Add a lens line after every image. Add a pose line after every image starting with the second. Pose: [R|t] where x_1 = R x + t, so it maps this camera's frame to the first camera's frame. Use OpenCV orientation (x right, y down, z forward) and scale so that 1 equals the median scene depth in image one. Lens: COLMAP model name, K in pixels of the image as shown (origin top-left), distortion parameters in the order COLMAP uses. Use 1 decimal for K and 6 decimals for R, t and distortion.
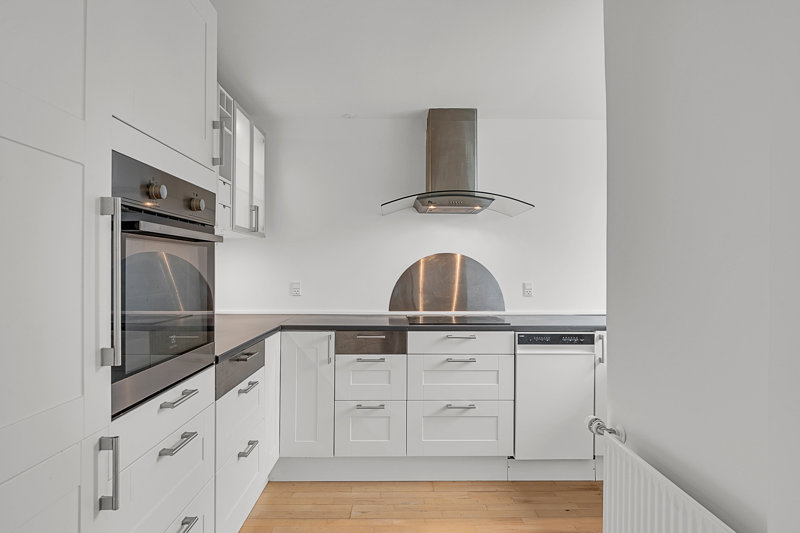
lens RADIAL K [[478.4, 0, 400.0], [0, 478.4, 266.5], [0, 0, 1]] dist [-0.001453, 0.000035]
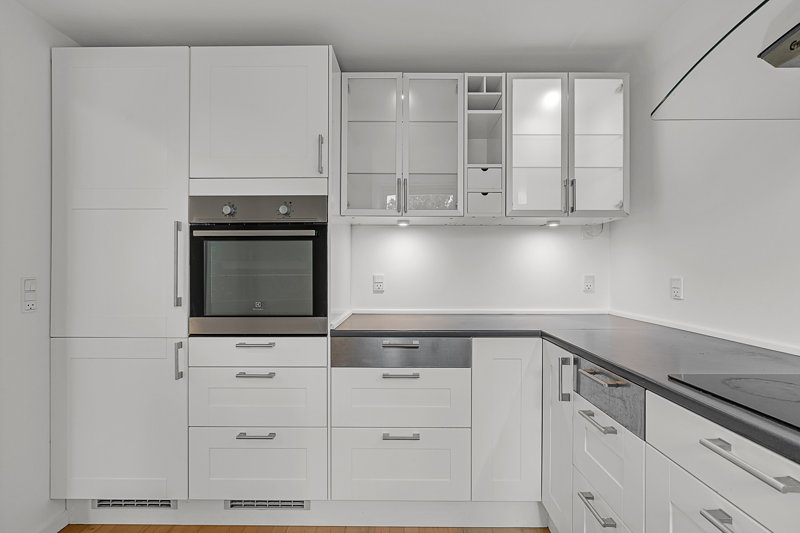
lens RADIAL K [[478.4, 0, 400.0], [0, 478.4, 266.5], [0, 0, 1]] dist [-0.001453, 0.000035]
pose [[-0.011755, -0.007590, -0.999902, 0.772013], [0.005450, 0.999956, -0.007654, 0.034288], [0.999916, -0.005540, -0.011713, 1.096610]]
